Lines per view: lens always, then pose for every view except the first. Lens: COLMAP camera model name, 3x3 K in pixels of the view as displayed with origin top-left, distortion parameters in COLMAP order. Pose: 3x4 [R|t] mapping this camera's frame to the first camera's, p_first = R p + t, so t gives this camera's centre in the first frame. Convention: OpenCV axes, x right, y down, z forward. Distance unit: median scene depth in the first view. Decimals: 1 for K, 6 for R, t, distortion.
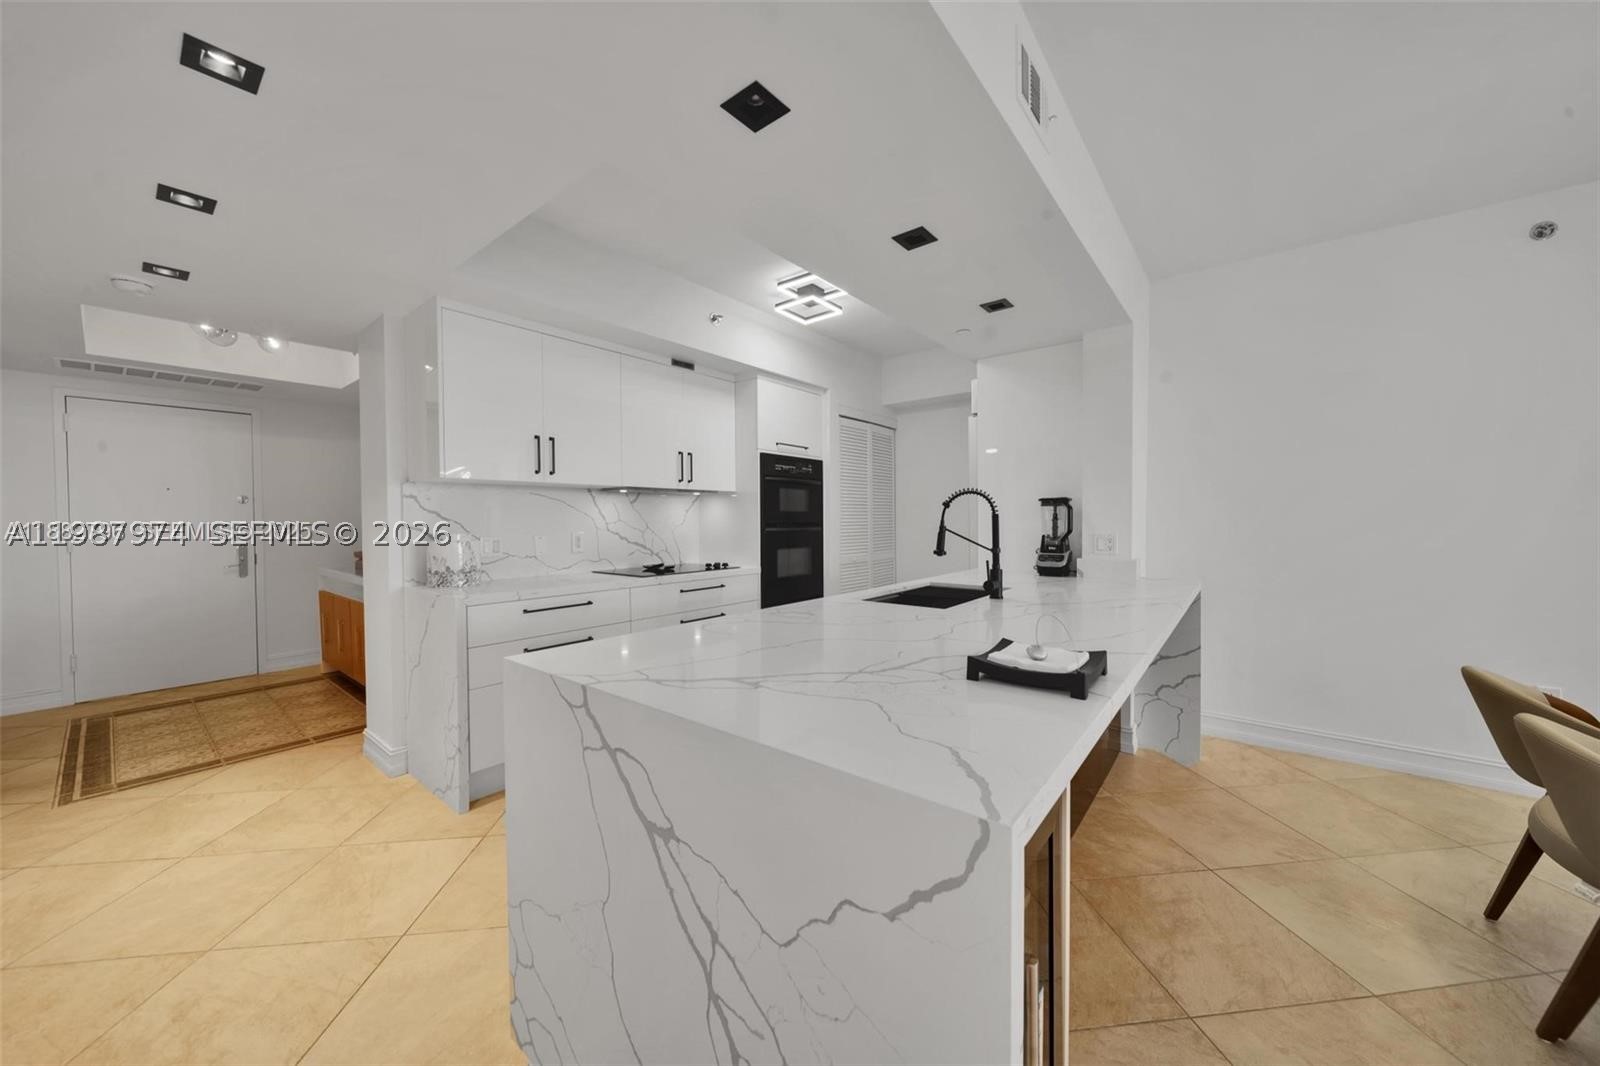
lens RADIAL K [[561.7, 0, 811.7], [0, 561.7, 529.7], [0, 0, 1]] dist [-0.001170, -0.001035]
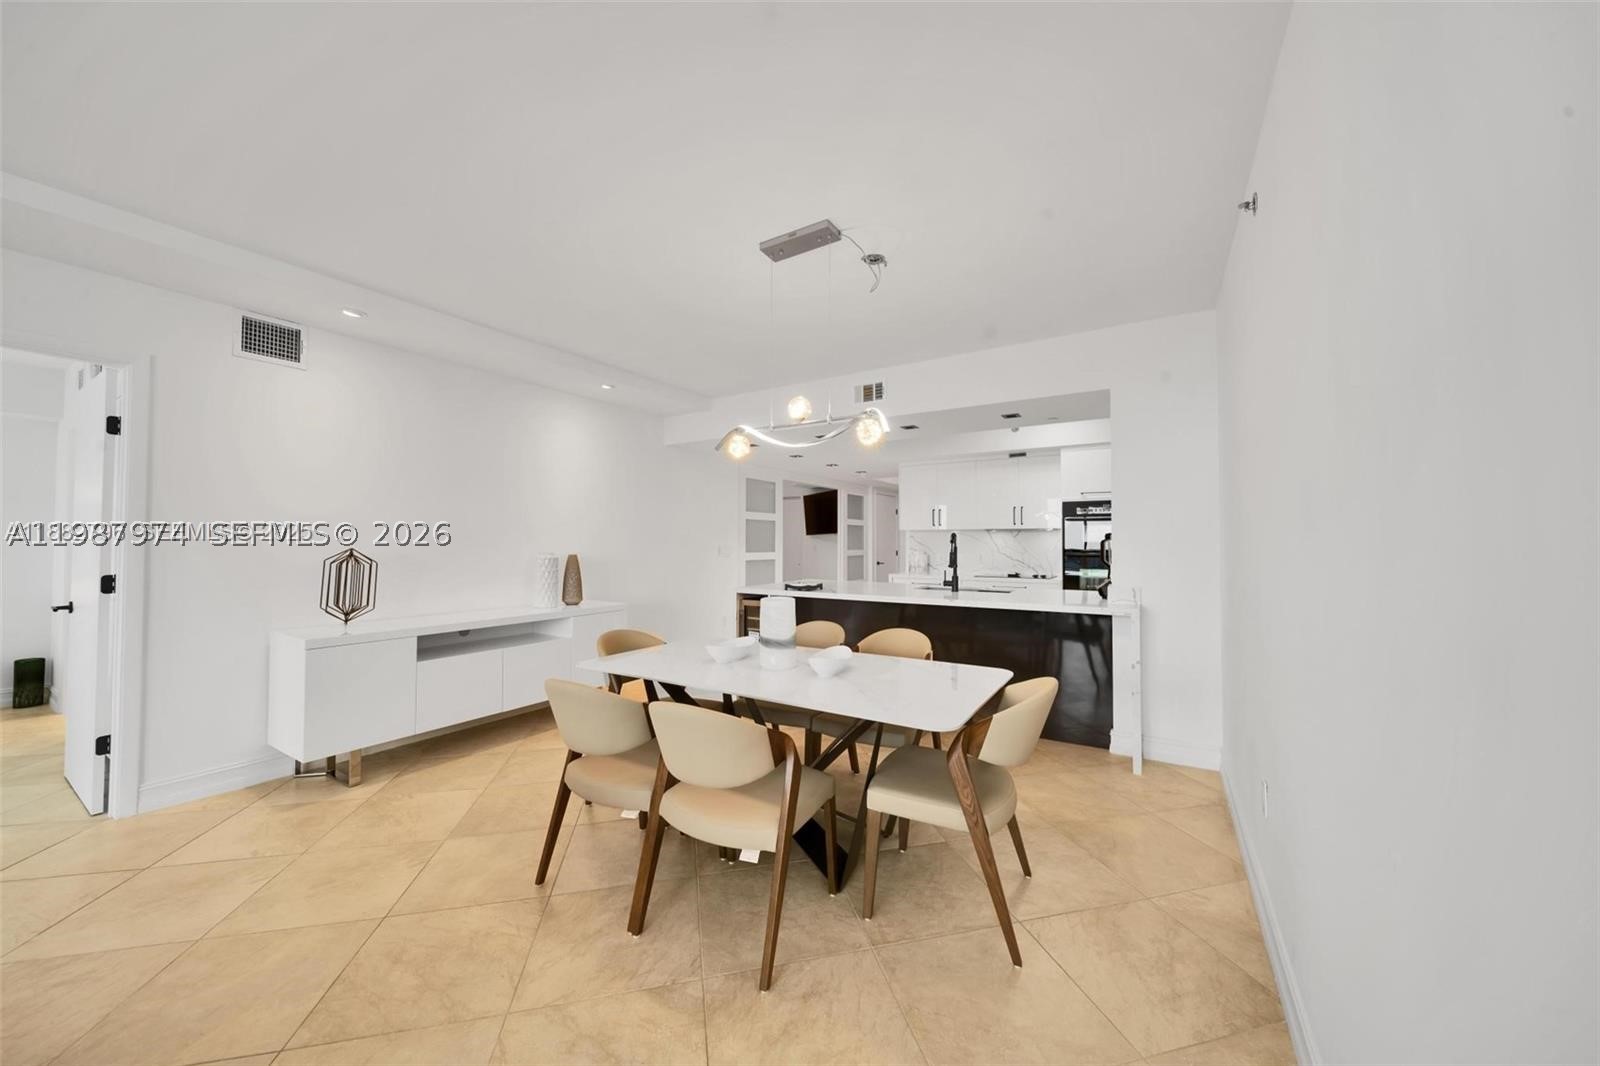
lens RADIAL K [[561.7, 0, 811.3], [0, 561.7, 534.2], [0, 0, 1]] dist [-0.001170, -0.001035]
pose [[0.121800, -0.007720, -0.992525, 1.685762], [-0.019400, 0.999760, -0.010157, -0.032677], [0.992365, 0.020493, 0.121621, 0.216936]]
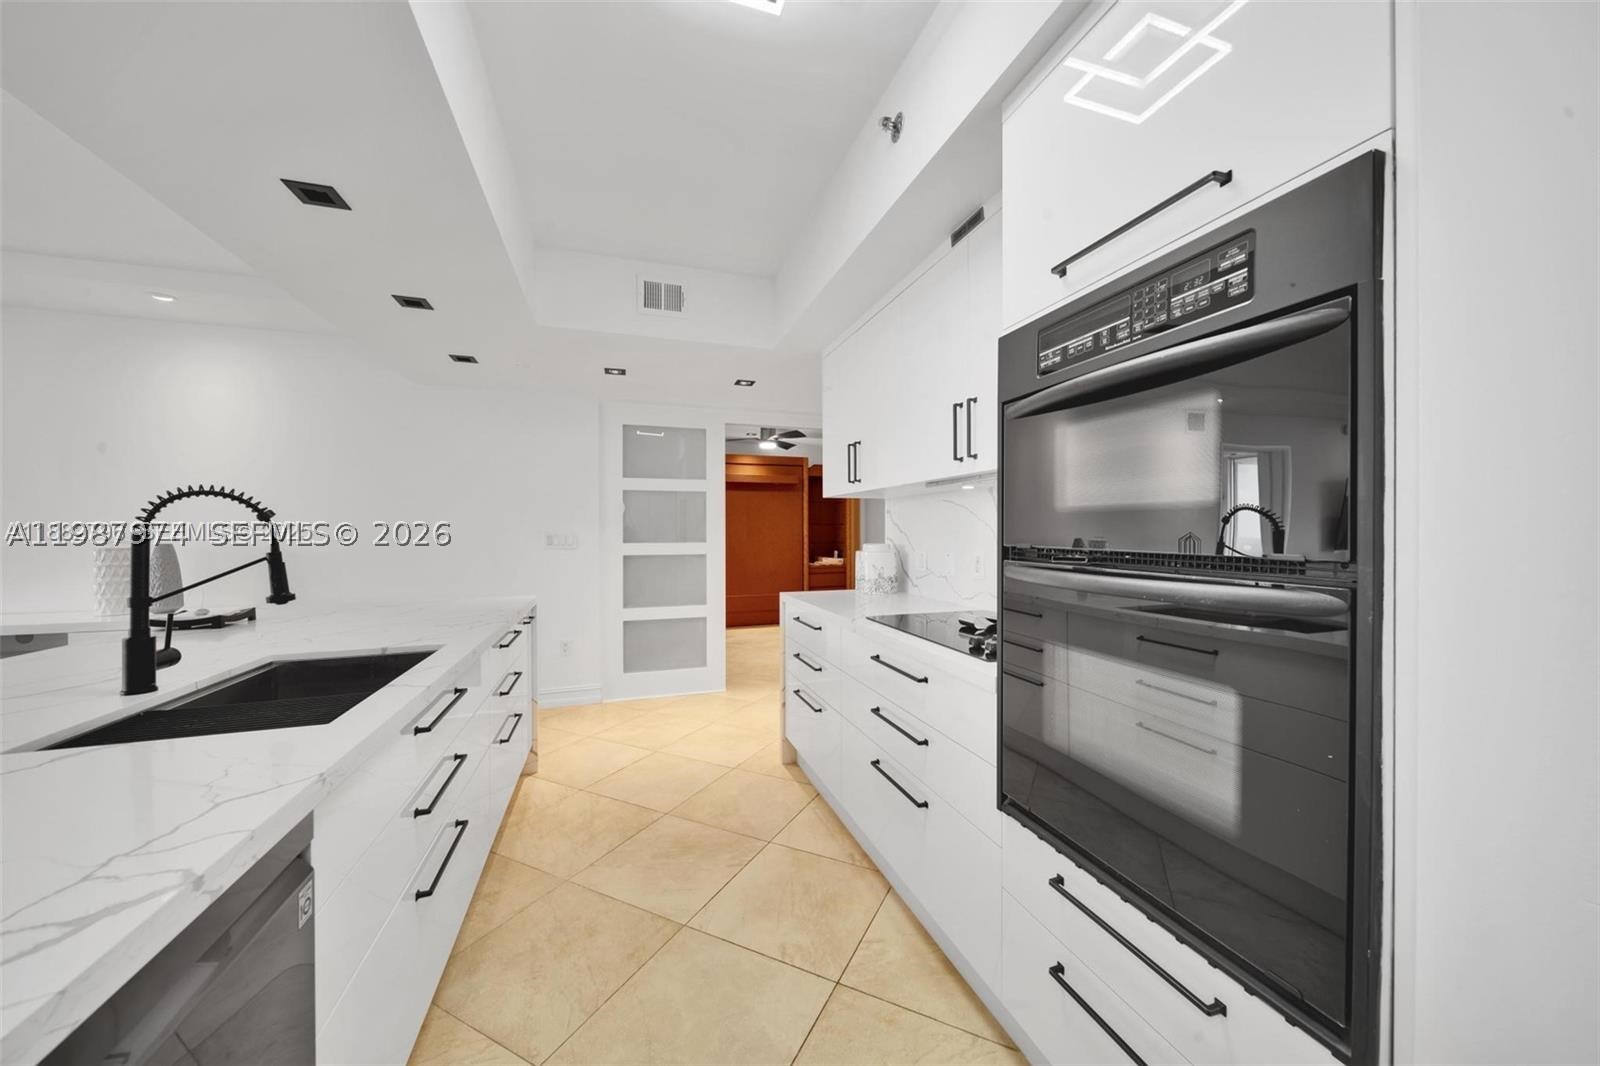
lens RADIAL K [[561.7, 0, 810.3], [0, 561.7, 530.7], [0, 0, 1]] dist [-0.001170, -0.001035]
pose [[-0.543128, 0.007929, -0.839612, 0.335308], [-0.009694, 0.999830, 0.015713, -0.034260], [0.839594, 0.016674, -0.542959, 1.419248]]
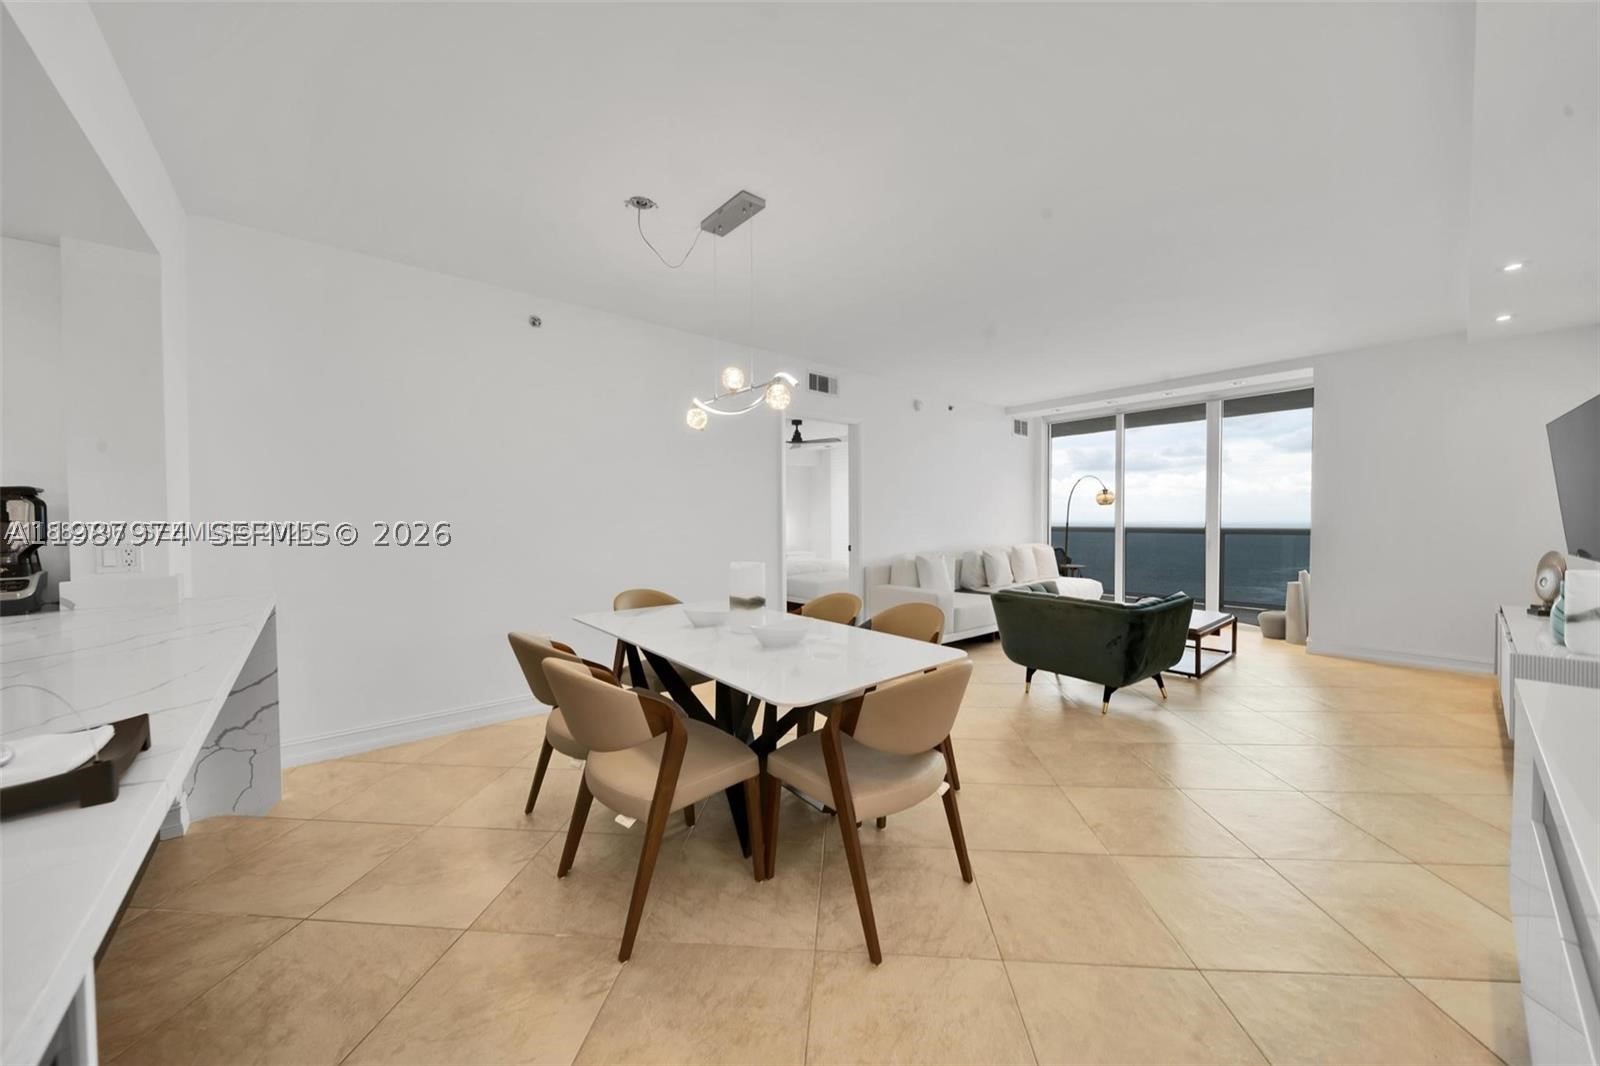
lens RADIAL K [[561.7, 0, 809.4], [0, 561.7, 530.7], [0, 0, 1]] dist [-0.001170, -0.001035]
pose [[0.187430, -0.017893, 0.982115, 0.004107], [0.020620, 0.999685, 0.014278, -0.000005], [-0.982061, 0.017575, 0.187740, 0.031585]]
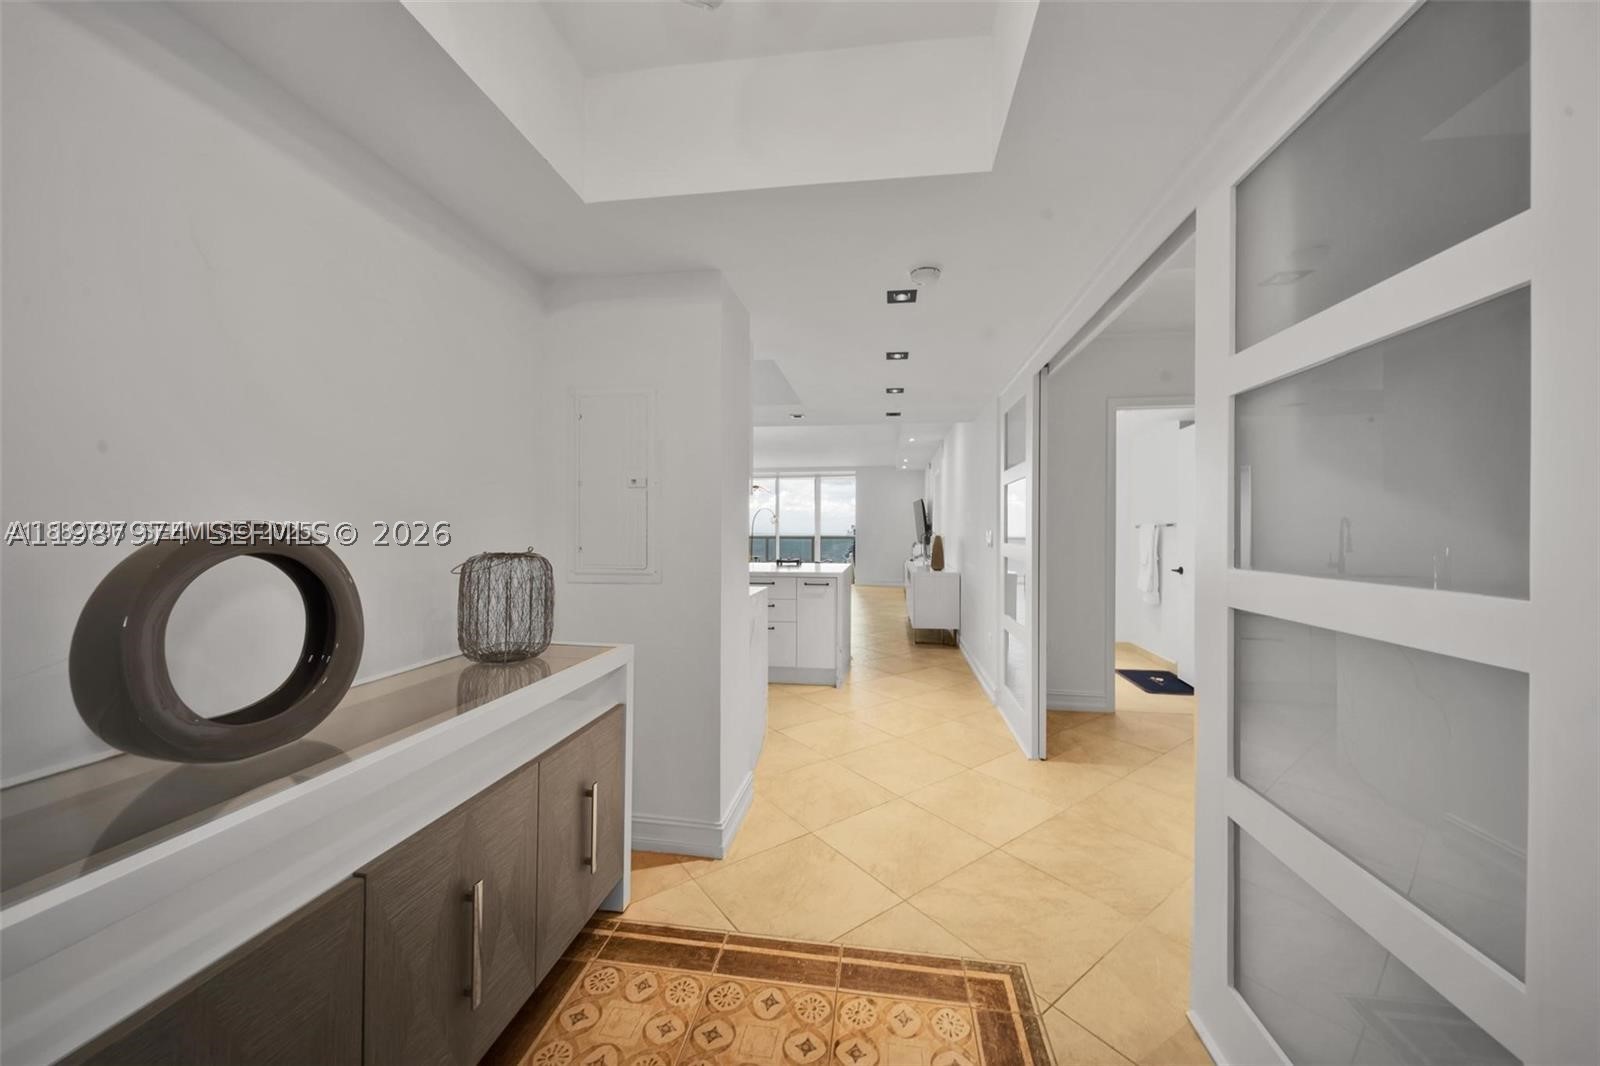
lens RADIAL K [[577.4, 0, 800.6], [0, 577.4, 526.3], [0, 0, 1]] dist [-0.015200, -0.000048]
pose [[-0.498917, 0.005925, 0.866630, -1.591781], [0.009260, 0.999956, -0.001505, -0.021032], [-0.866600, 0.007274, -0.498950, 1.370453]]
